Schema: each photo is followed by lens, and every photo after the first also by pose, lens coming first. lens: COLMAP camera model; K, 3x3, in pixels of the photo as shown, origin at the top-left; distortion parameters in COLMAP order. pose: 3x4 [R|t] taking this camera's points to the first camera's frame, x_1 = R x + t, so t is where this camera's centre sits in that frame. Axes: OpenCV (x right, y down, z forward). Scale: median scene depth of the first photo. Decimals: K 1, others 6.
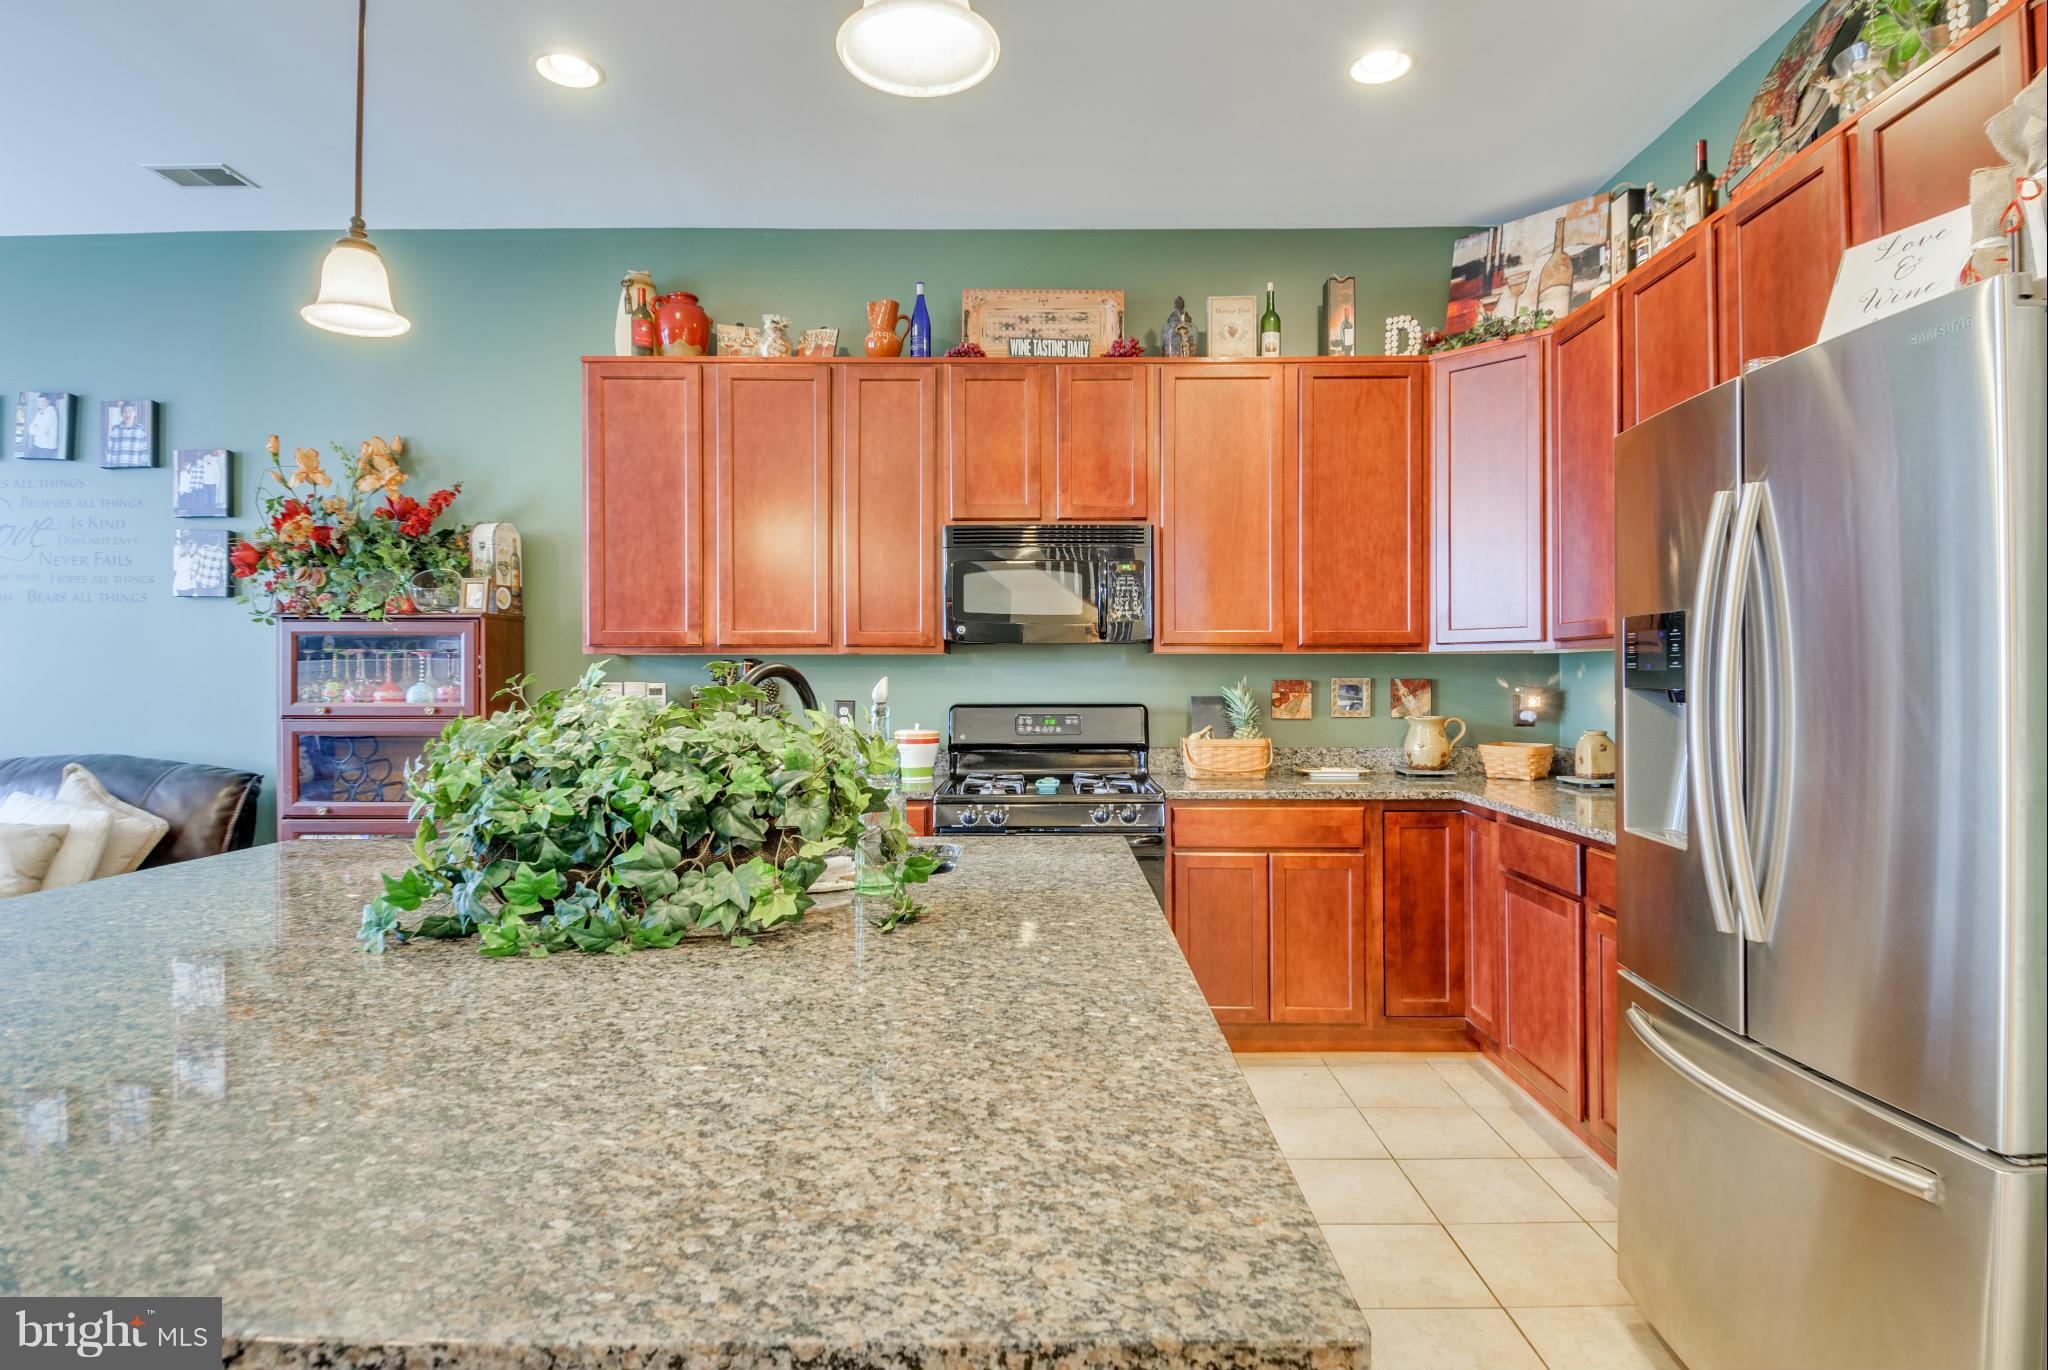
lens RADIAL K [[1063.1, 0, 1037.4], [0, 1063.1, 675.6], [0, 0, 1]] dist [0.042085, -0.040001]
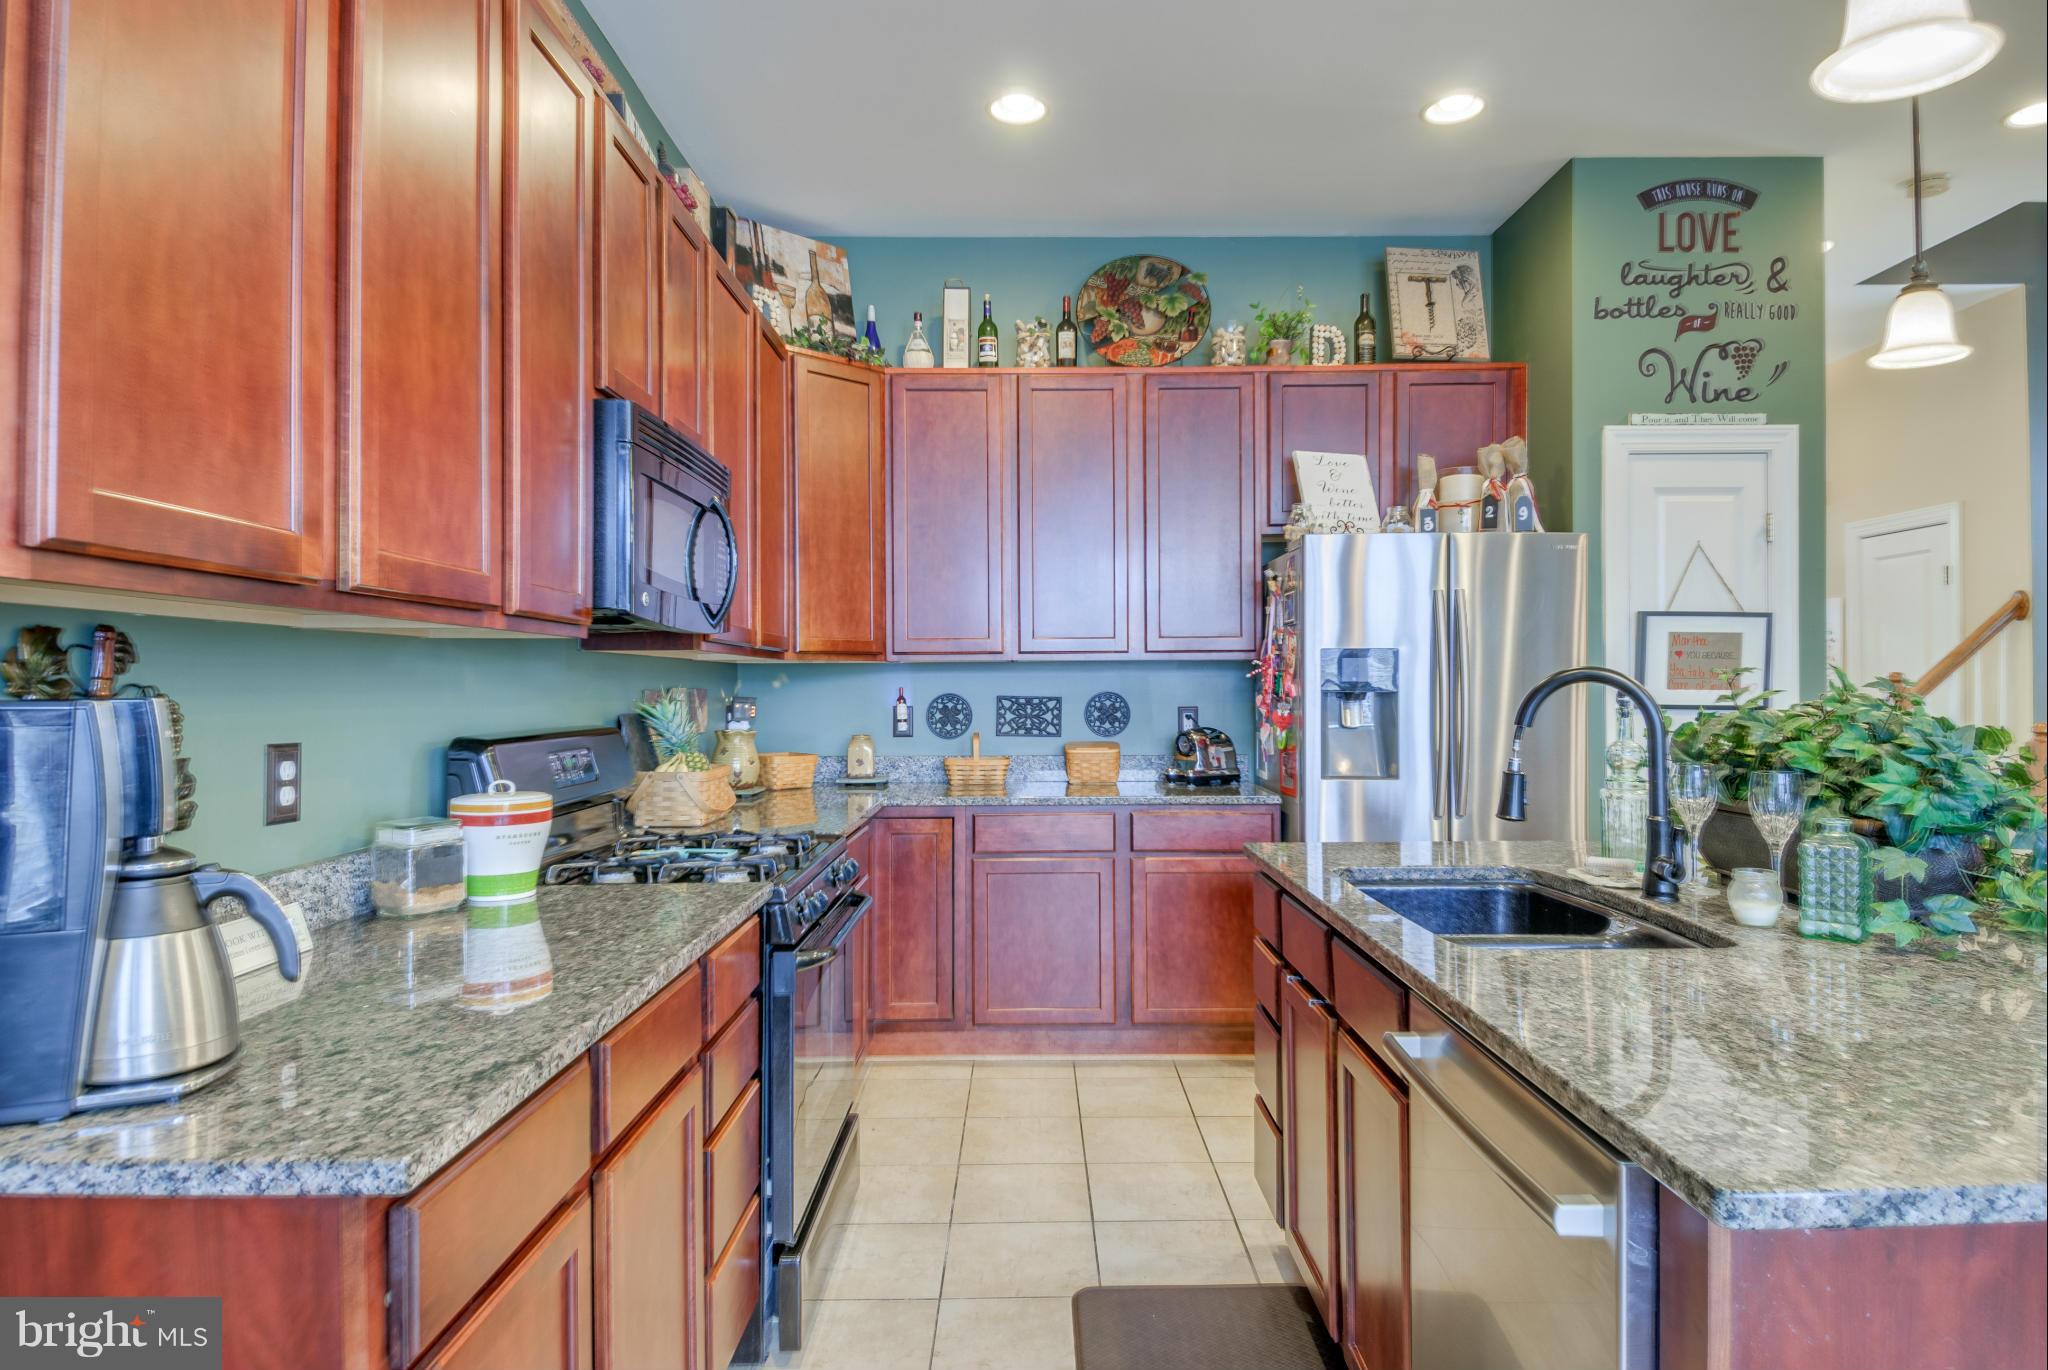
lens RADIAL K [[1187.0, 0, 1036.9], [0, 1187.0, 681.0], [0, 0, 1]] dist [0.052938, -0.055513]
pose [[-0.010386, 0.006564, 0.999925, -0.672851], [0.001291, 0.999978, -0.006551, 0.003611], [-0.999945, 0.001223, -0.010394, 0.780342]]
